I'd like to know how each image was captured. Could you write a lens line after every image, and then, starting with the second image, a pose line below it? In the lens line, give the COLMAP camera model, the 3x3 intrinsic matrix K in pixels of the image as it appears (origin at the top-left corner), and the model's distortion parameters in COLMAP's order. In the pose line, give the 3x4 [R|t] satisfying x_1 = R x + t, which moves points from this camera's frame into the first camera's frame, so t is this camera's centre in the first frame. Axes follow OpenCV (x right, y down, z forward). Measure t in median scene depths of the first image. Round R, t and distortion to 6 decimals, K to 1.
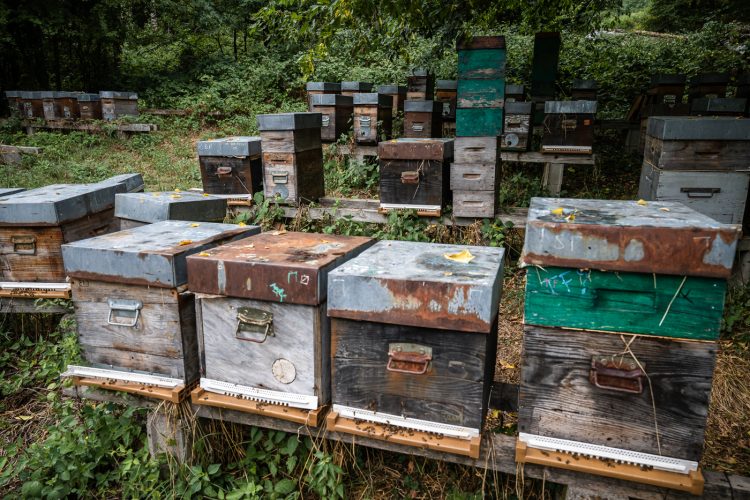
lens RADIAL K [[512.5, 0, 375.0], [0, 512.5, 250.0], [0, 0, 1]] dist [0.000368, -0.000801]
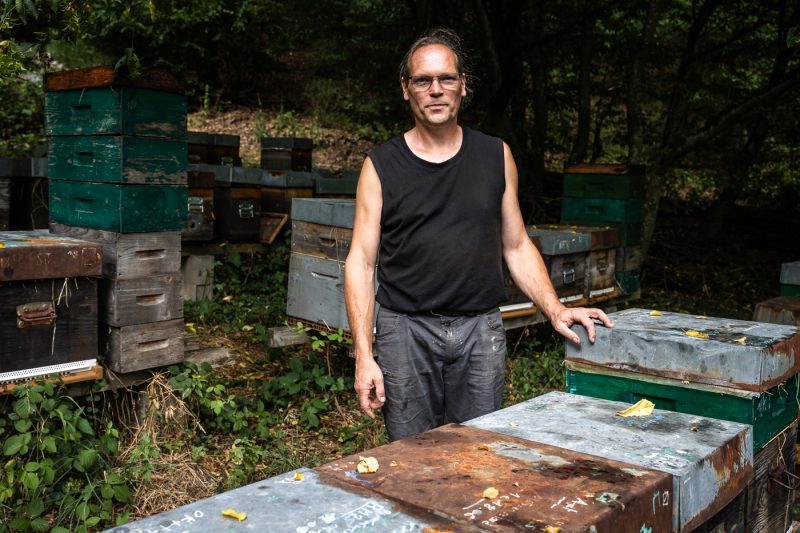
lens RADIAL K [[790.2, 0, 400.0], [0, 790.2, 266.5], [0, 0, 1]] dist [0.000786, -0.001254]
pose [[0.403171, -0.078094, 0.911786, -0.518378], [0.184930, 0.982749, 0.002401, -0.131558], [-0.896244, 0.167648, 0.410658, 0.377116]]
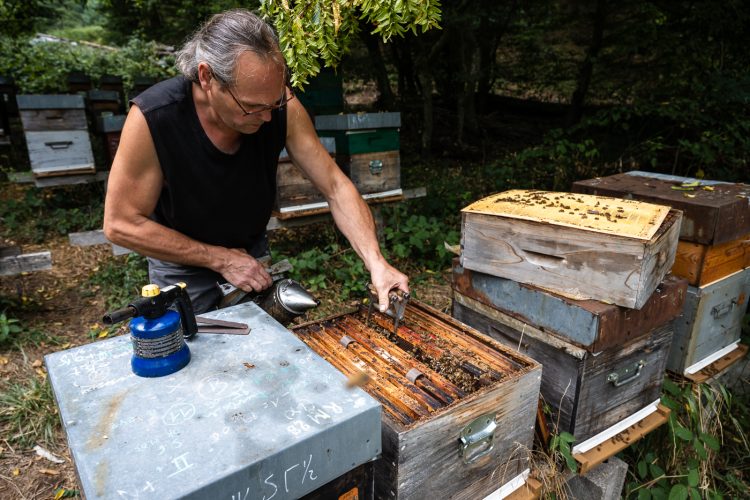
lens RADIAL K [[502.0, 0, 377.2], [0, 502.0, 247.1], [0, 0, 1]] dist [0.003318, -0.000287]
pose [[0.618471, -0.203039, 0.759124, 0.034588], [0.220035, 0.972144, 0.080749, 0.225516], [-0.754373, 0.117093, 0.645918, -0.519069]]
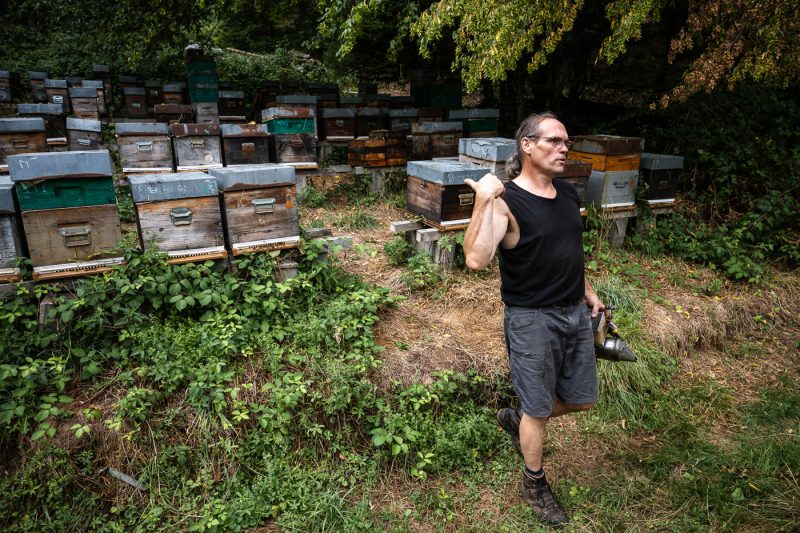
lens RADIAL K [[535.5, 0, 402.4], [0, 535.5, 263.4], [0, 0, 1]] dist [0.003318, -0.000287]
pose [[0.715791, -0.171092, 0.677031, -0.838000], [0.174931, 0.982541, 0.063351, 0.434399], [-0.676050, 0.073087, 0.733222, -1.121194]]
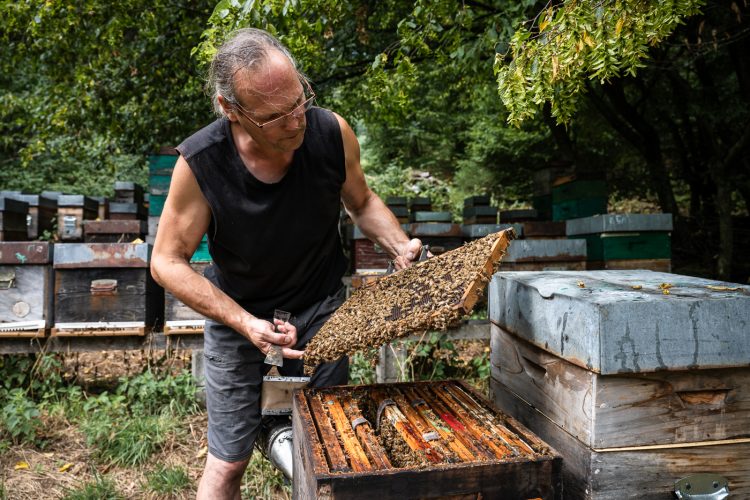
lens RADIAL K [[609.0, 0, 378.8], [0, 609.0, 252.9], [0, 0, 1]] dist [-0.000795, -0.000417]
pose [[0.896167, 0.007197, 0.443658, -0.008530], [0.111236, 0.964296, -0.240334, 0.317499], [-0.429548, 0.264730, 0.863370, -0.590927]]
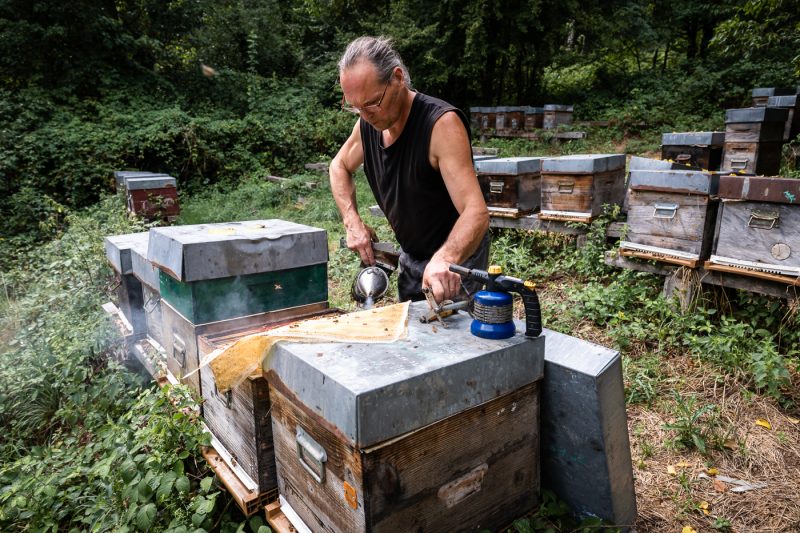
lens RADIAL K [[535.5, 0, 402.4], [0, 535.5, 263.4], [0, 0, 1]] dist [0.003318, -0.000287]
pose [[0.803362, 0.143579, -0.577923, -0.074338], [-0.158790, 0.987009, 0.024481, 0.199539], [0.573930, 0.072101, 0.815724, -0.471977]]
